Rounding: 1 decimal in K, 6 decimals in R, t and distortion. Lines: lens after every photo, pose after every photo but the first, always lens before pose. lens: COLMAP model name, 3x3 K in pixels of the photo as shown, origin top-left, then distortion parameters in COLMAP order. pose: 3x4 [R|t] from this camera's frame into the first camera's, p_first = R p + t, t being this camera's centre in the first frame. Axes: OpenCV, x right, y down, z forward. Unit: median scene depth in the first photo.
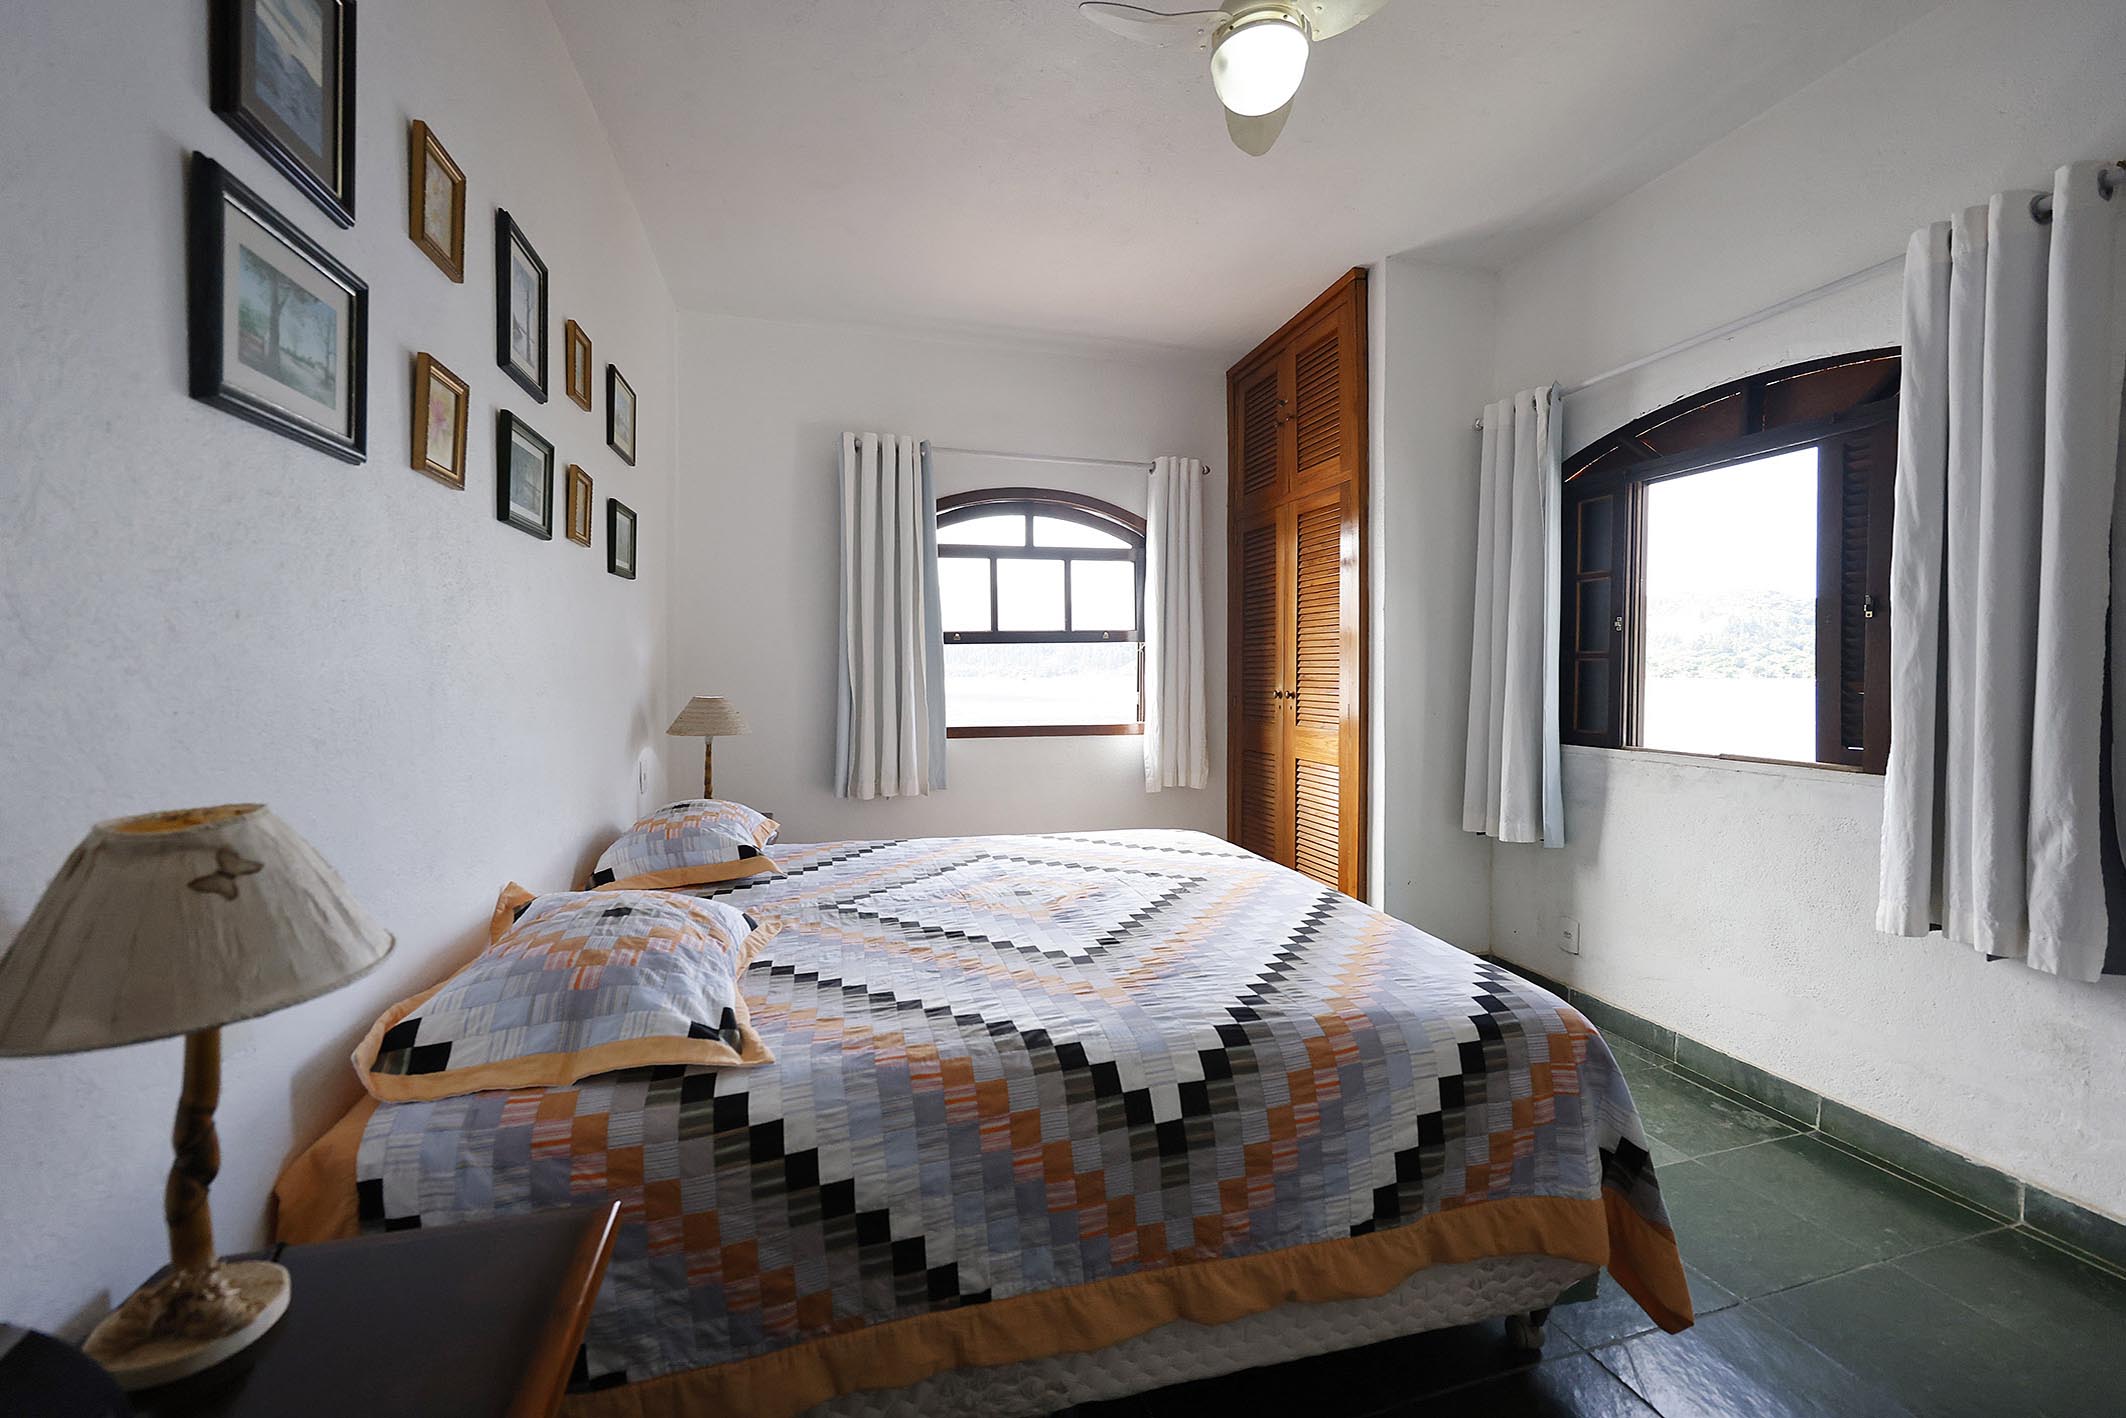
lens RADIAL K [[854.7, 0, 1059.4], [0, 854.7, 684.3], [0, 0, 1]] dist [0.001504, -0.000084]
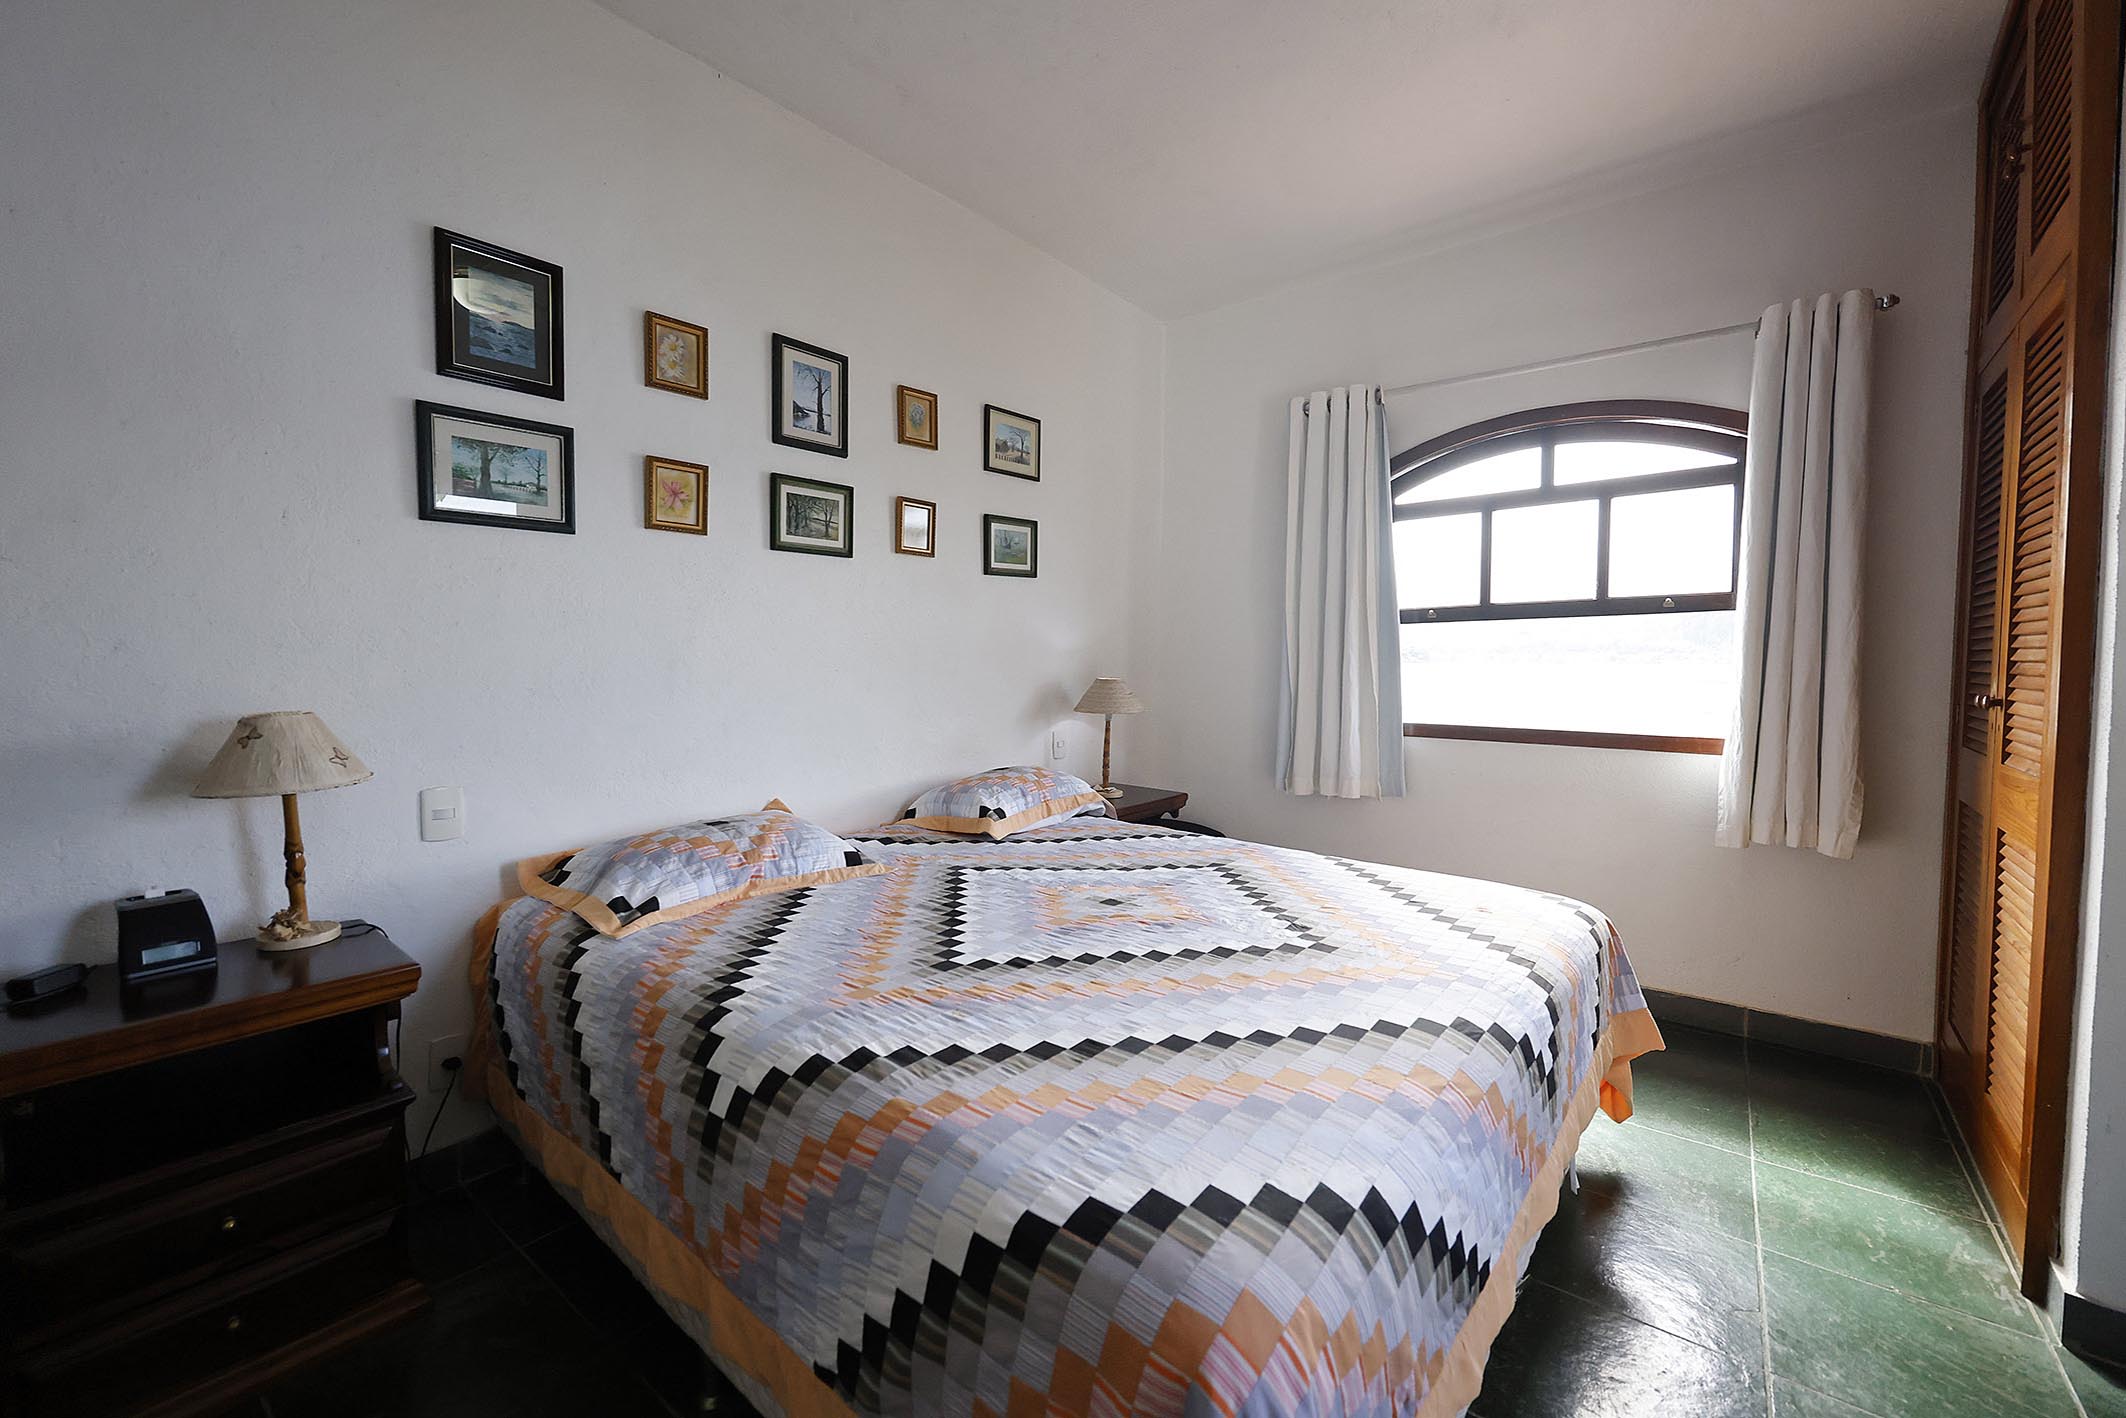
lens RADIAL K [[854.1, 0, 1055.3], [0, 854.1, 700.3], [0, 0, 1]] dist [-0.000576, 0.000139]
pose [[0.572242, 0.043089, -0.818952, 0.788625], [-0.015401, 0.999007, 0.041801, -0.004469], [0.819940, -0.011308, 0.572338, 0.538264]]
